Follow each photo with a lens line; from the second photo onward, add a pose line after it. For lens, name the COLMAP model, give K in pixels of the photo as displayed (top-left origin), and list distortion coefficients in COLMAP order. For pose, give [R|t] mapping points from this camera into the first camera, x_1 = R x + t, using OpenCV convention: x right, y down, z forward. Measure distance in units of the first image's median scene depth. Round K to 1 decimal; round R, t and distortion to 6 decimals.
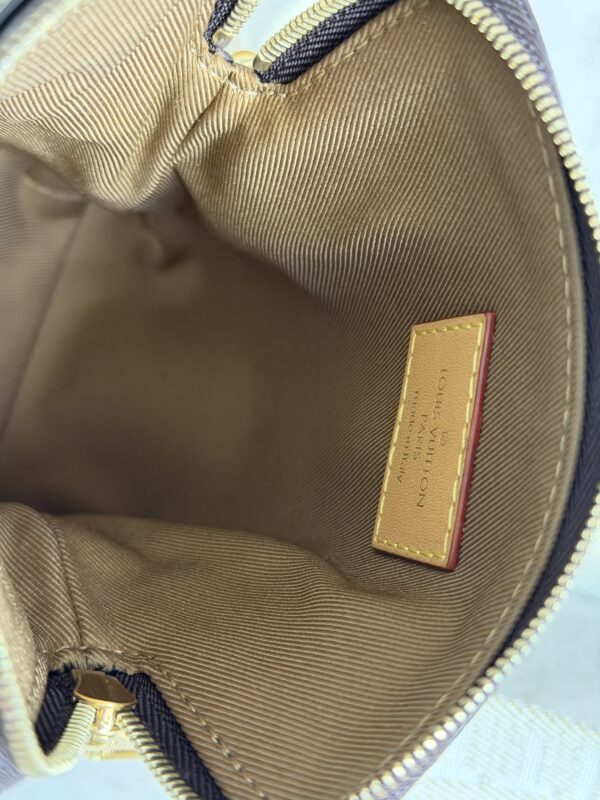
lens RADIAL K [[1142.5, 0, 297.5], [0, 1142.5, 404.1], [0, 0, 1]] dist [0.102137, 0.000000]
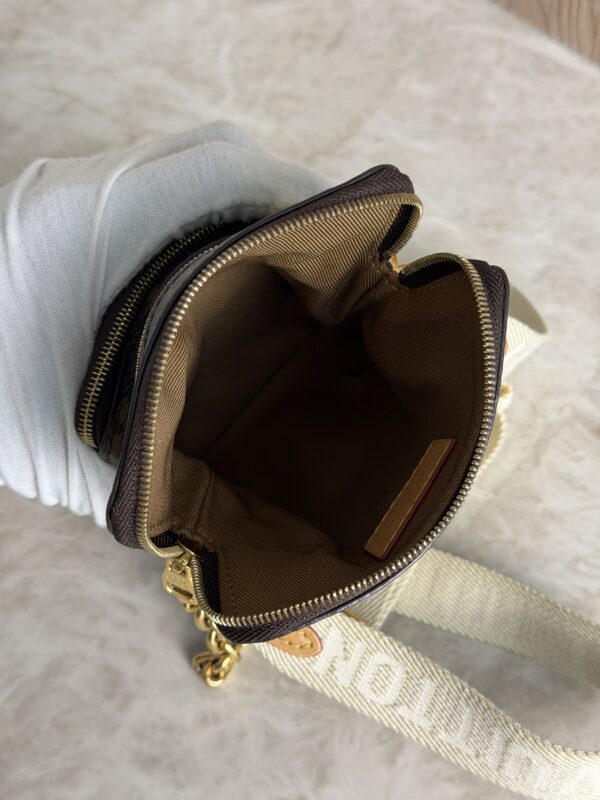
lens RADIAL K [[1142.5, 0, 306.8], [0, 1142.5, 401.3], [0, 0, 1]] dist [0.102137, 0.000000]
pose [[0.897538, 0.359054, -0.255940, 0.364405], [-0.385925, 0.920437, -0.062106, 0.063104], [0.213277, 0.154516, 0.964696, -0.750531]]
